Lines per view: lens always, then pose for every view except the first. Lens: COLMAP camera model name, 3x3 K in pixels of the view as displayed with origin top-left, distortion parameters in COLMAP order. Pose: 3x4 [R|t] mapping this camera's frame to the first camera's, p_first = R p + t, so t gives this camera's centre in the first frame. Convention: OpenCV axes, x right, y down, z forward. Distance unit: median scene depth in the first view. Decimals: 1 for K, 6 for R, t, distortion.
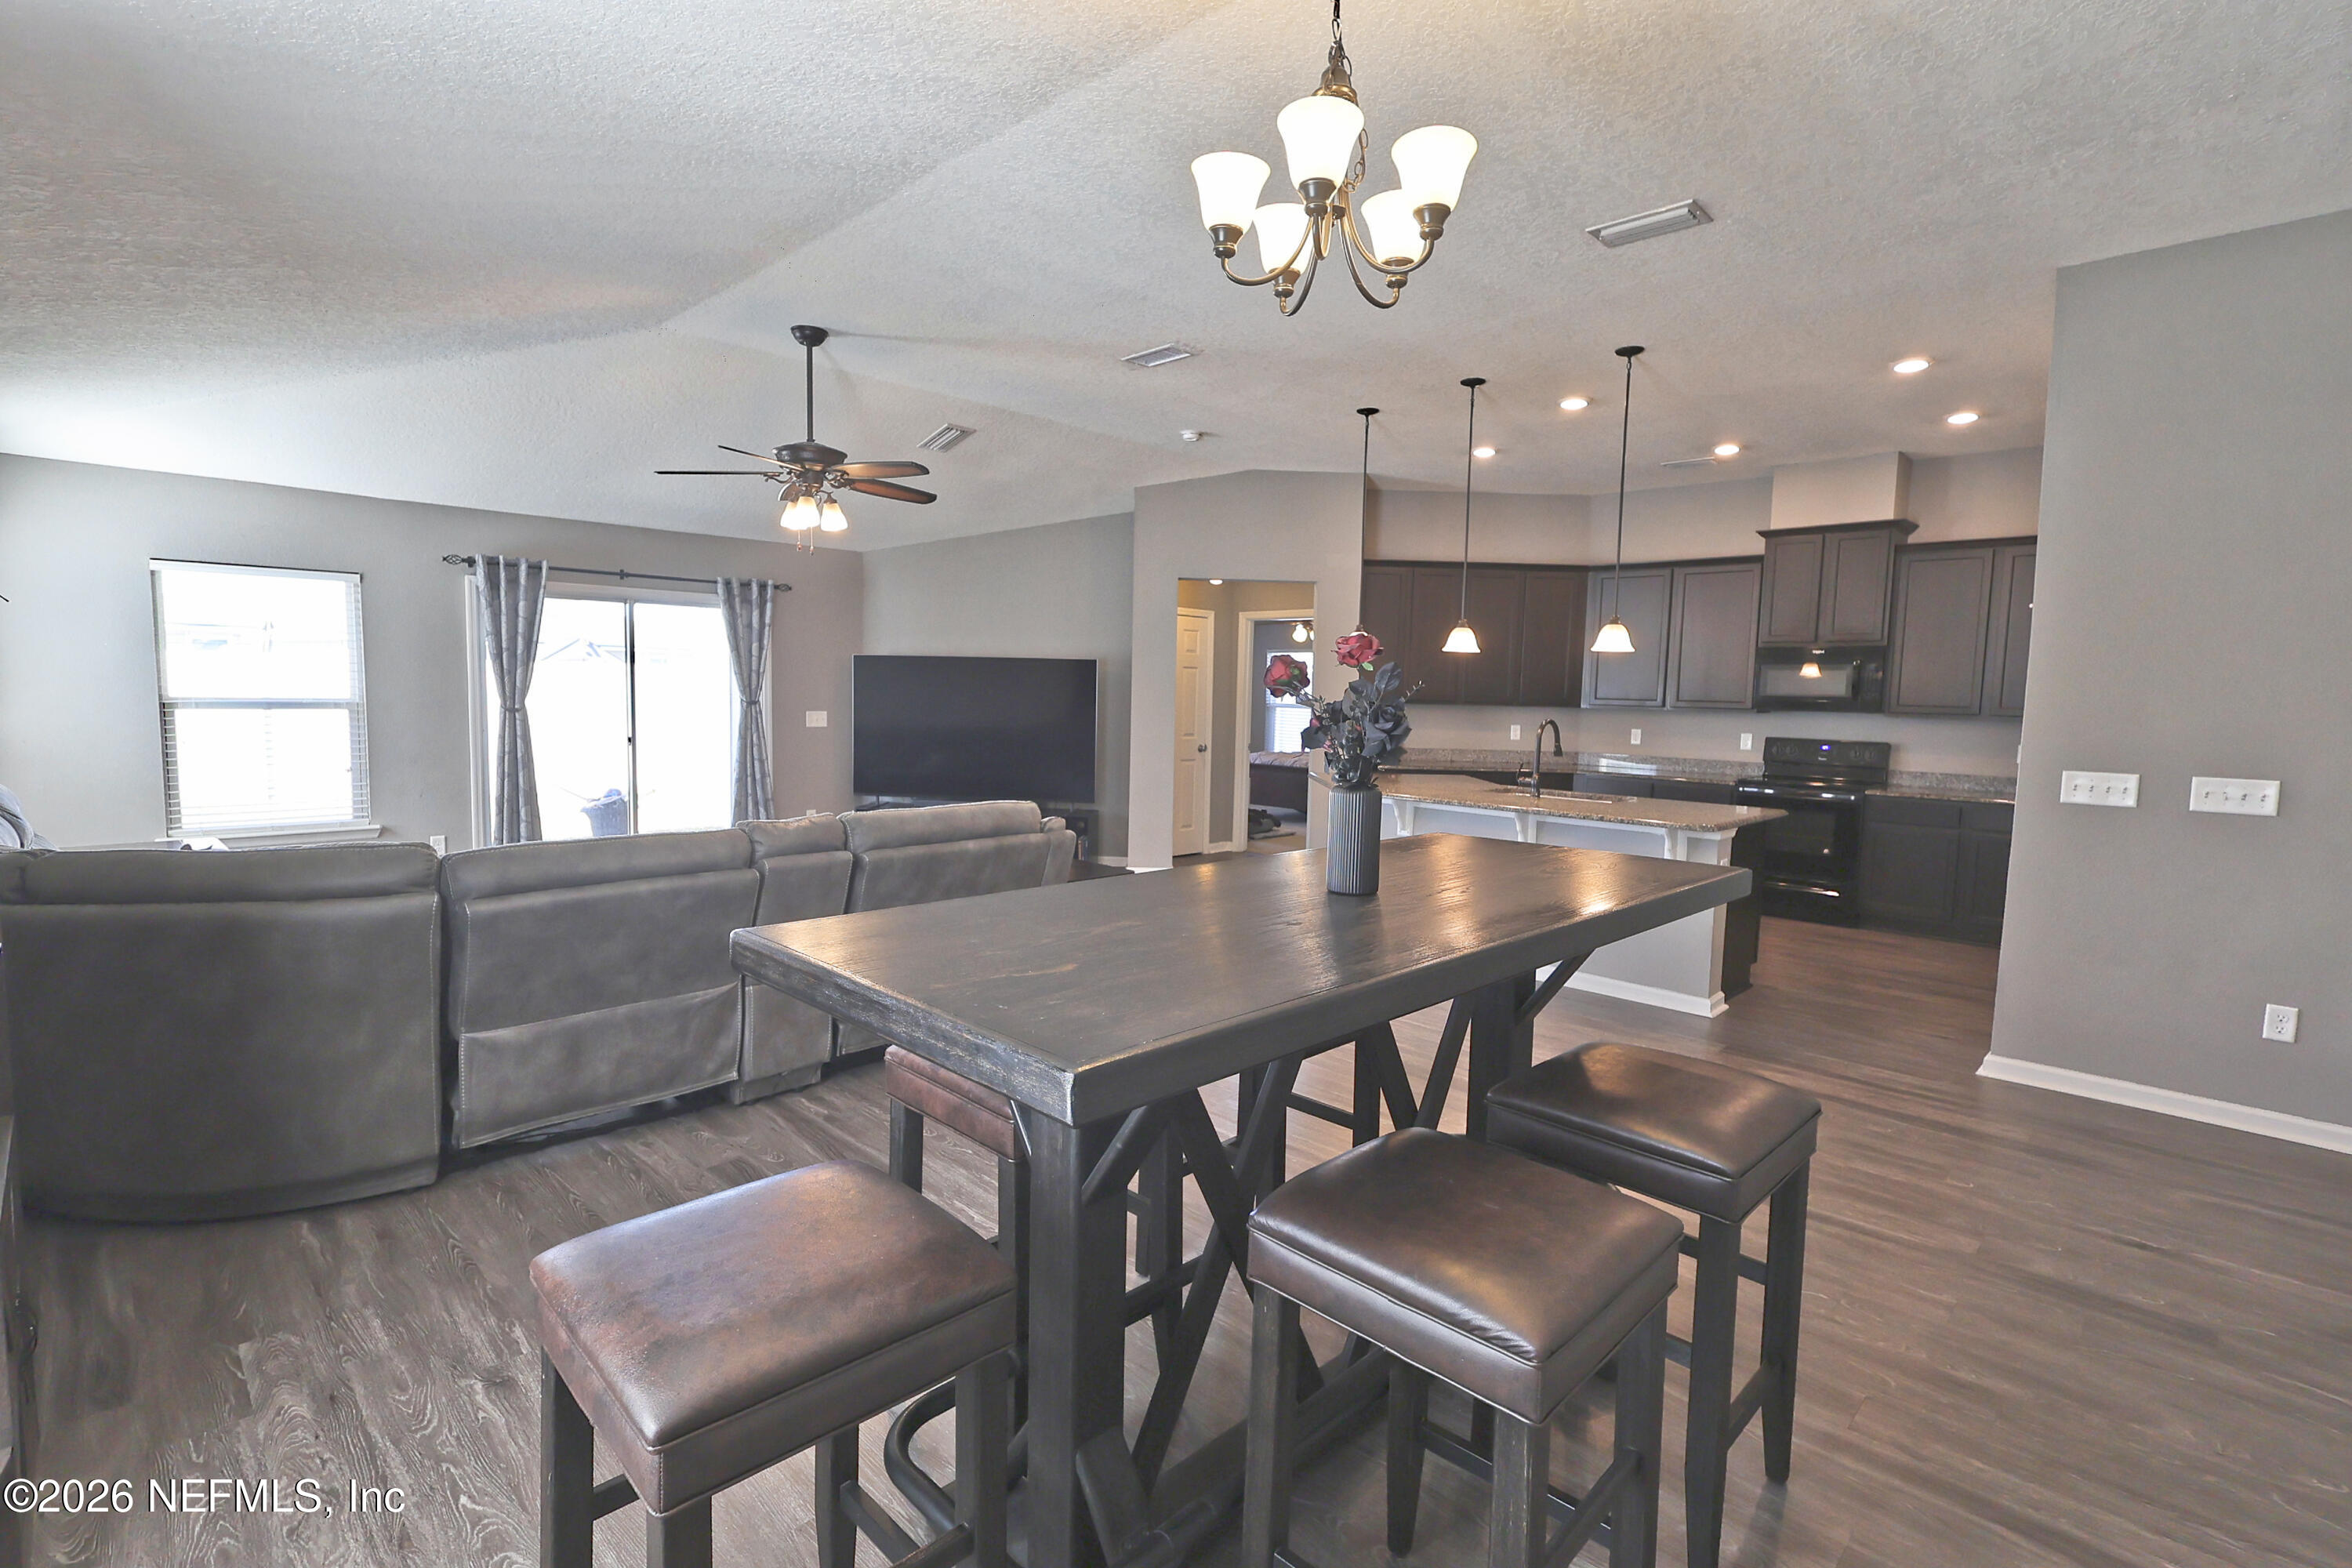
lens RADIAL K [[1091.1, 0, 1181.2], [0, 1091.1, 783.8], [0, 0, 1]] dist [-0.001847, -0.000276]
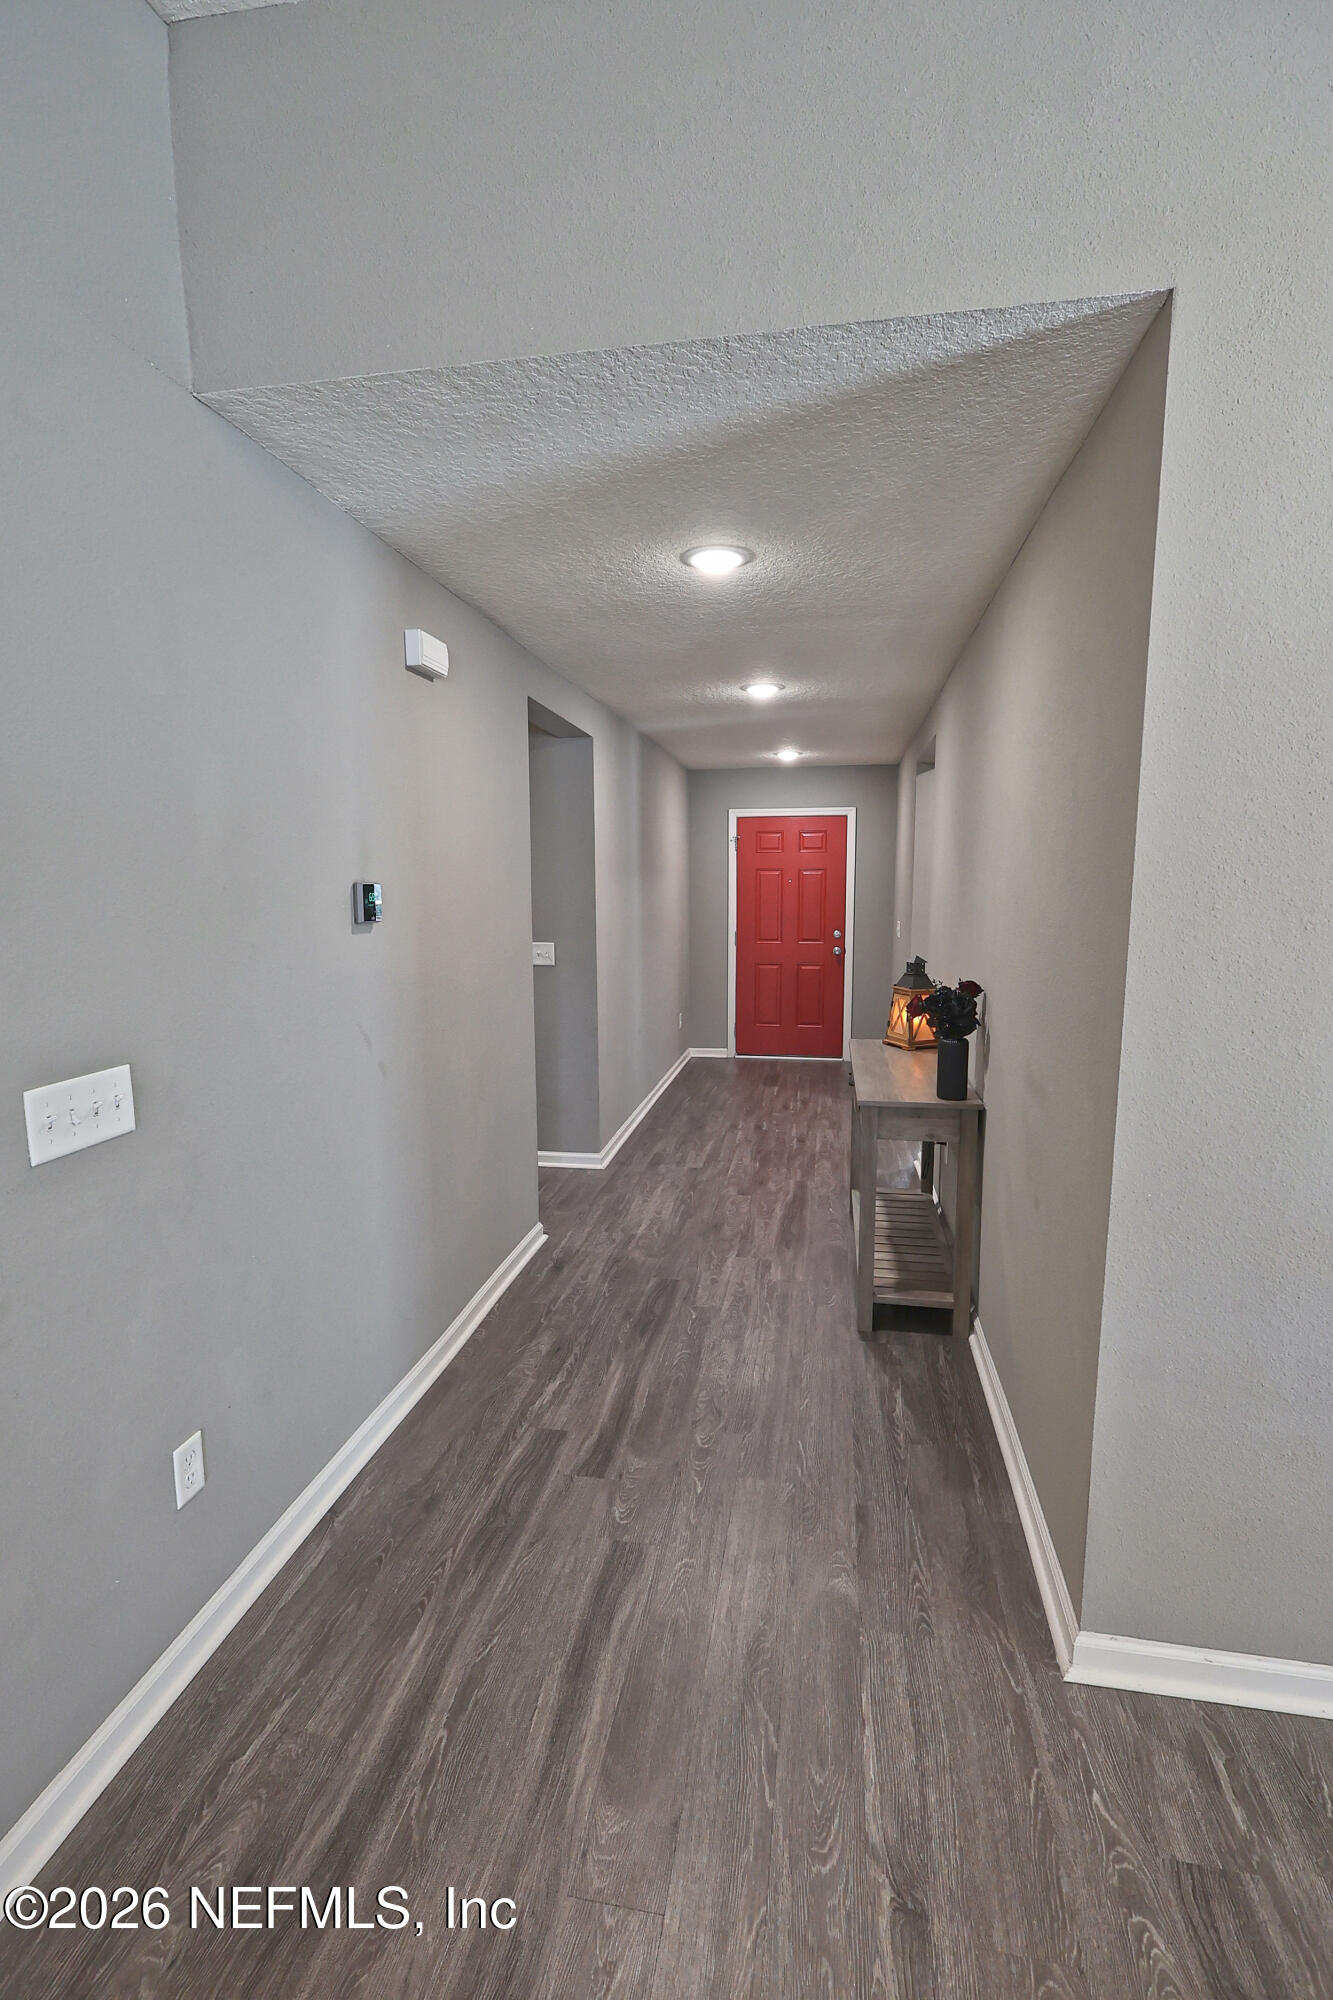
lens RADIAL K [[927.8, 0, 661.9], [0, 927.8, 1000.7], [0, 0, 1]] dist [-0.001847, -0.000276]
pose [[-0.563188, -0.136561, 0.814966, 0.554952], [0.066141, 0.975635, 0.209191, -0.116472], [-0.823678, 0.171717, -0.540434, 1.117642]]
